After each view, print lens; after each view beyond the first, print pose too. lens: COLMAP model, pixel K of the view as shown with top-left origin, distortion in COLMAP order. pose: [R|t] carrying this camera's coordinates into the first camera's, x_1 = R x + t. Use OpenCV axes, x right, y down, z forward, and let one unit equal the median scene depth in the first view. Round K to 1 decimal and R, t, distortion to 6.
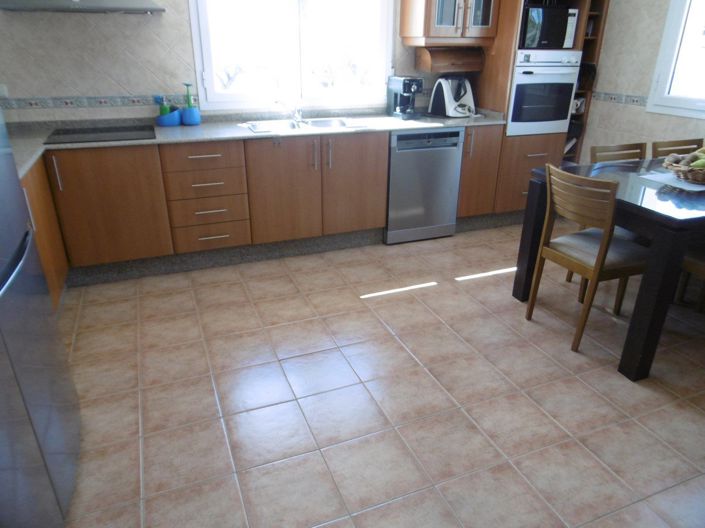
lens RADIAL K [[498.5, 0, 350.4], [0, 498.5, 265.1], [0, 0, 1]] dist [-0.004379, -0.007807]
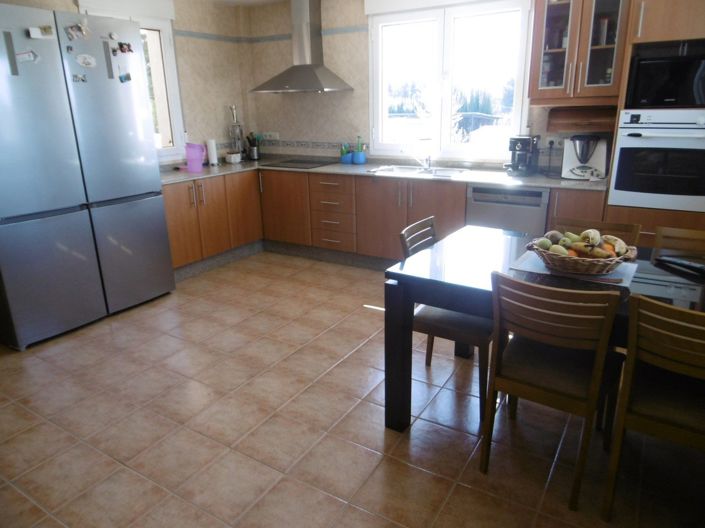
lens RADIAL K [[498.5, 0, 350.3], [0, 498.5, 262.1], [0, 0, 1]] dist [-0.004379, -0.007807]
pose [[0.586496, 0.225045, -0.778060, 0.836003], [-0.302471, 0.951982, 0.047350, -0.076732], [0.751355, 0.207570, 0.626403, 0.153747]]
